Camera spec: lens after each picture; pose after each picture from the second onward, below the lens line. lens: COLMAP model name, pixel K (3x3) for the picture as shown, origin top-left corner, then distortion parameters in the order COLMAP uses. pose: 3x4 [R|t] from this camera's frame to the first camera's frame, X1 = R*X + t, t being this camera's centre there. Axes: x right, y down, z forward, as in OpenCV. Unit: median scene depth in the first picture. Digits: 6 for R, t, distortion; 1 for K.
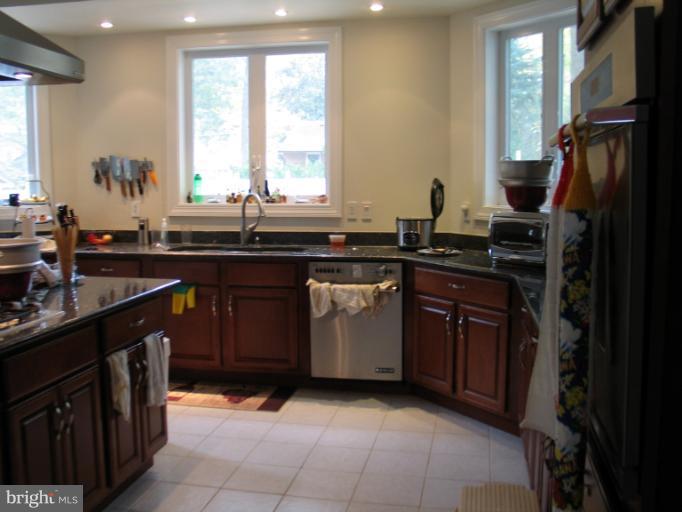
lens RADIAL K [[692.6, 0, 341.0], [0, 692.6, 256.0], [0, 0, 1]] dist [-0.262001, 0.328694]
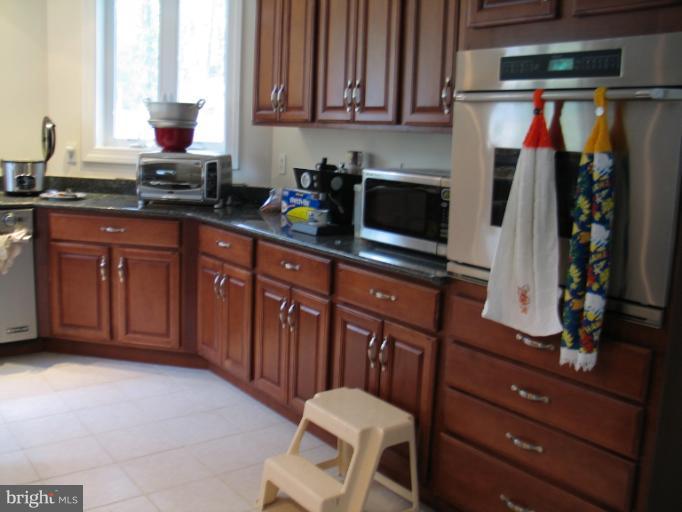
lens RADIAL K [[692.6, 0, 341.0], [0, 692.6, 256.0], [0, 0, 1]] dist [-0.262001, 0.328694]
pose [[0.653229, -0.091085, 0.751662, -0.311353], [0.030066, 0.995075, 0.094453, 0.001262], [-0.756563, -0.039100, 0.652751, 0.121471]]
